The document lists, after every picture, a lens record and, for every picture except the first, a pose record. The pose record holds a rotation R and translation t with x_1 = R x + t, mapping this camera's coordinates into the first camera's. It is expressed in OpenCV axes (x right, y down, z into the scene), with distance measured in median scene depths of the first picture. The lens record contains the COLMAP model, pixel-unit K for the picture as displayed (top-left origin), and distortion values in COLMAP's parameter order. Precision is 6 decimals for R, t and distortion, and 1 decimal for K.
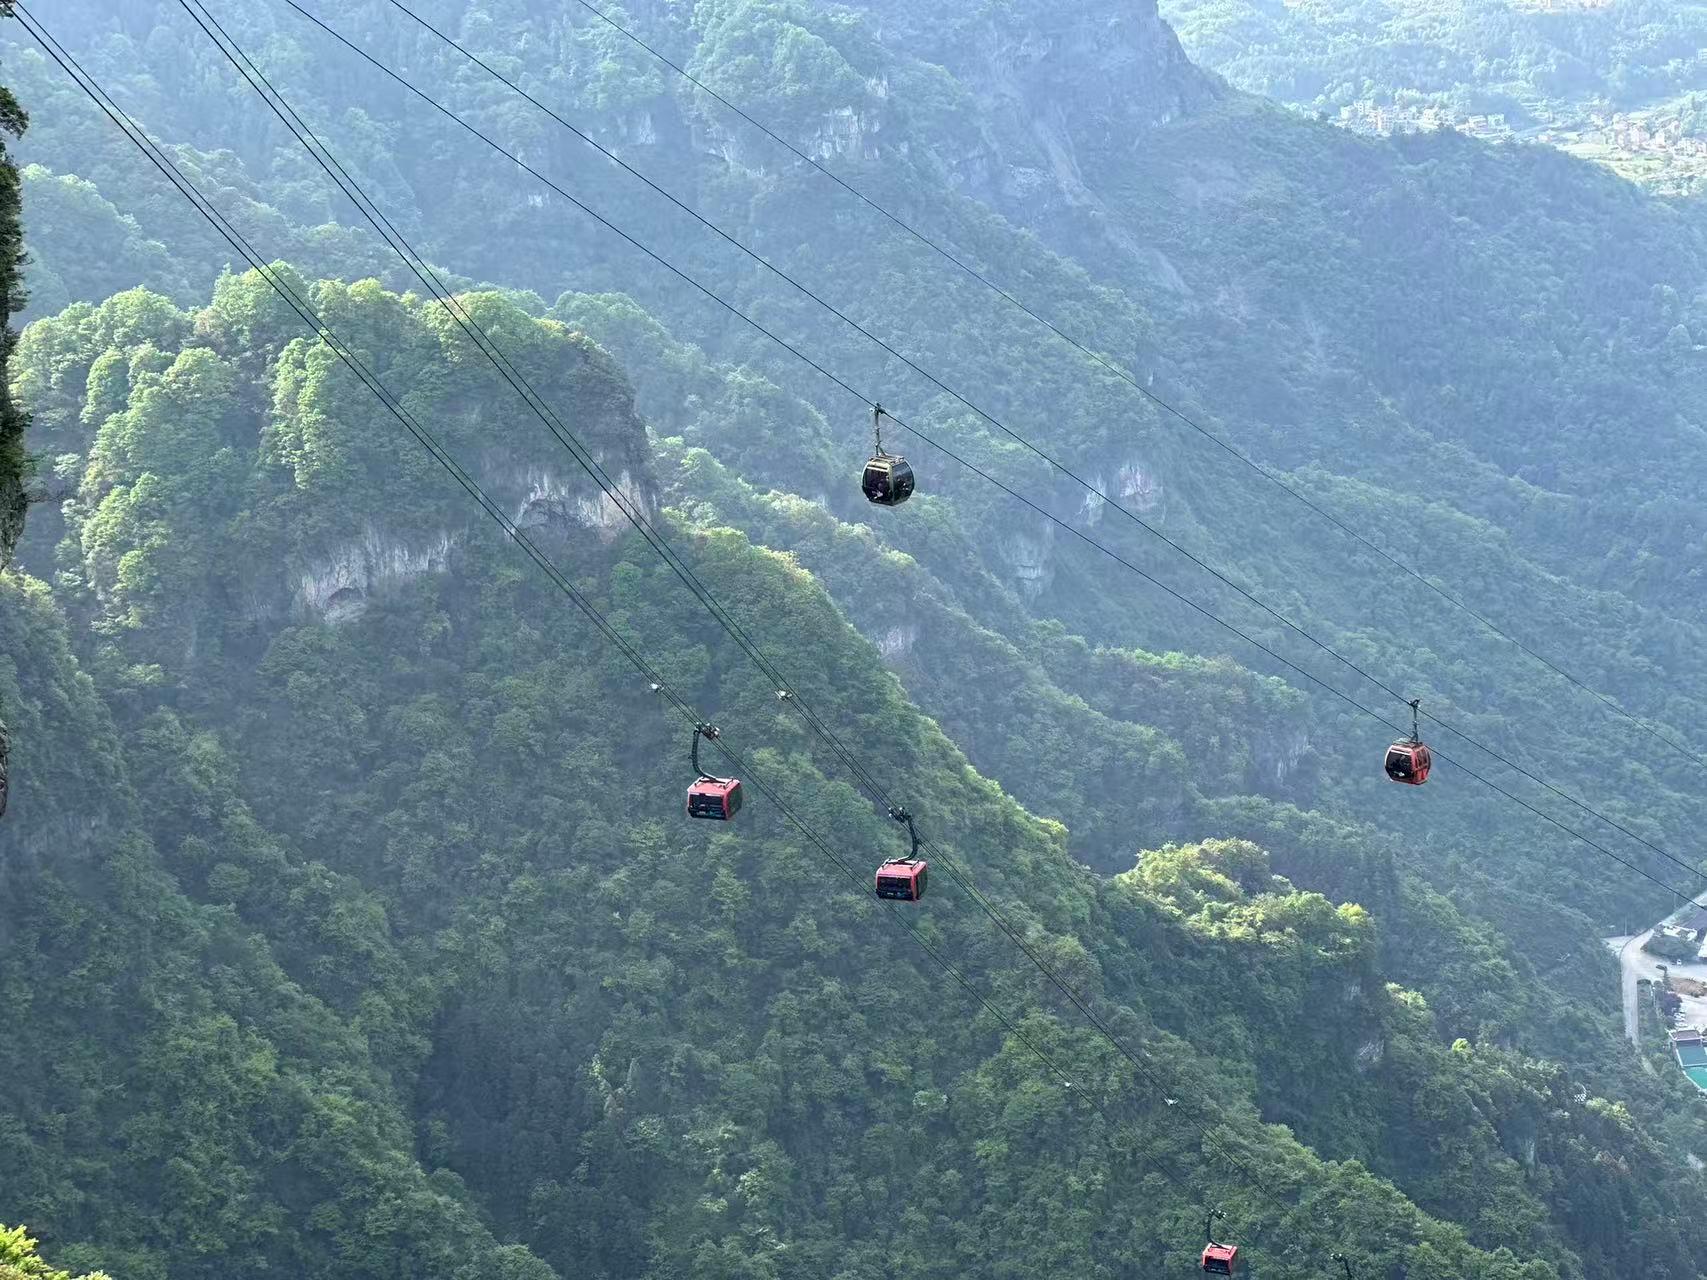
lens RADIAL K [[1258.5, 0, 856.3], [0, 1258.5, 672.5], [0, 0, 1]] dist [0.014019, -0.000151]
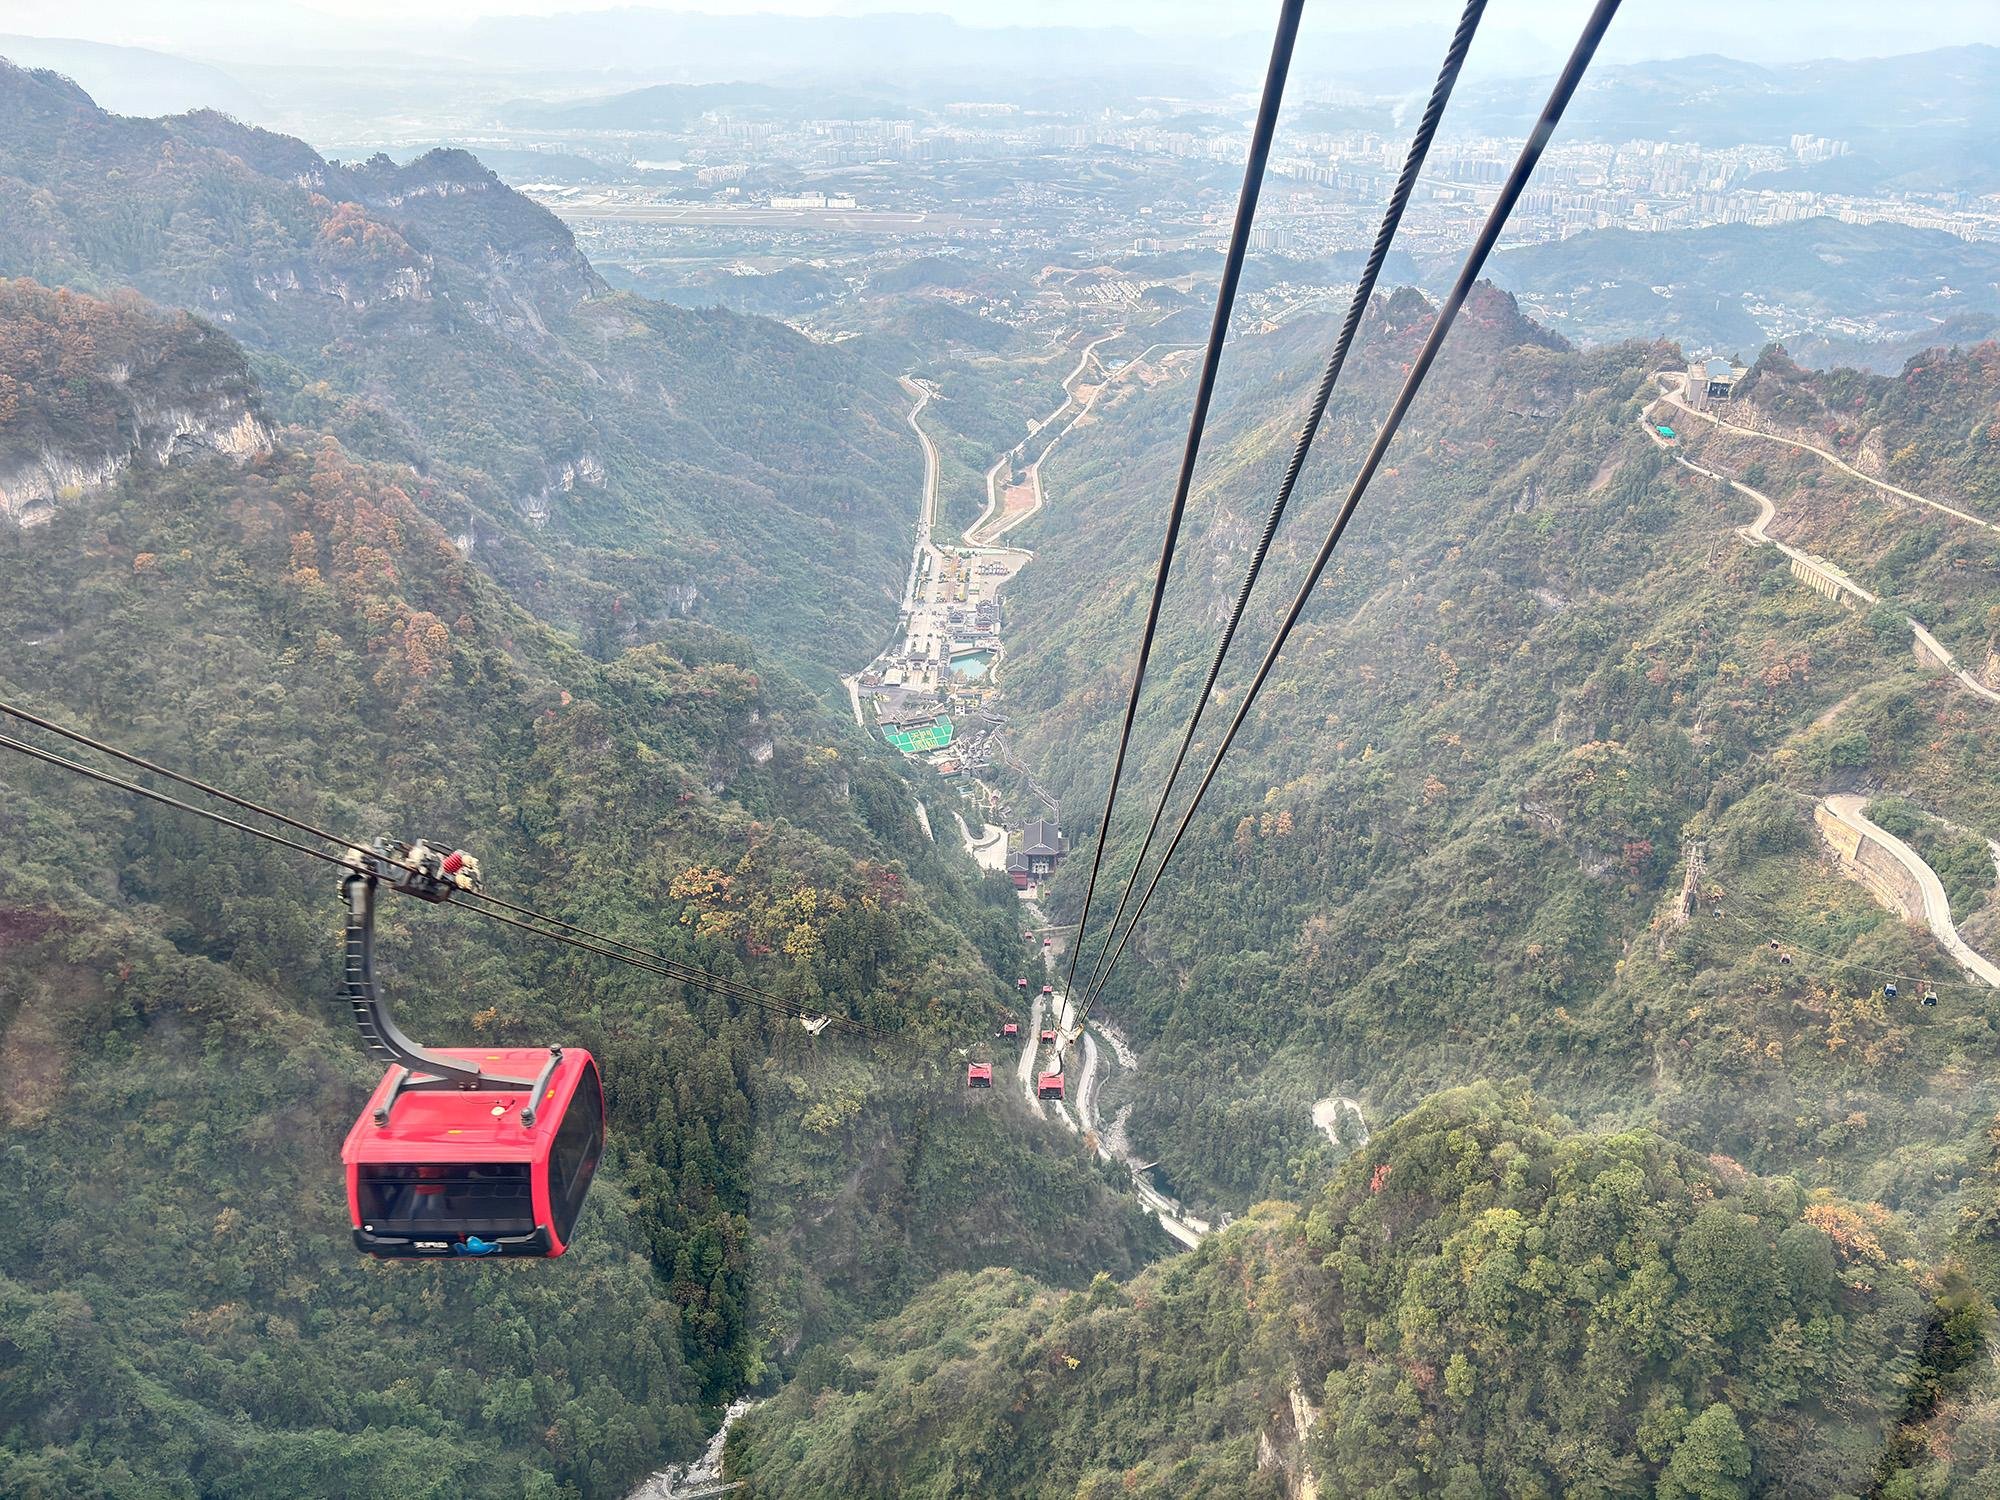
lens RADIAL K [[1474.5, 0, 1003.3], [0, 1474.5, 788.1], [0, 0, 1]] dist [0.014019, -0.000151]
pose [[0.920620, -0.105220, 0.376015, -0.068886], [0.002560, 0.964613, 0.263658, -0.191037], [-0.390451, -0.241767, 0.888311, -0.971366]]
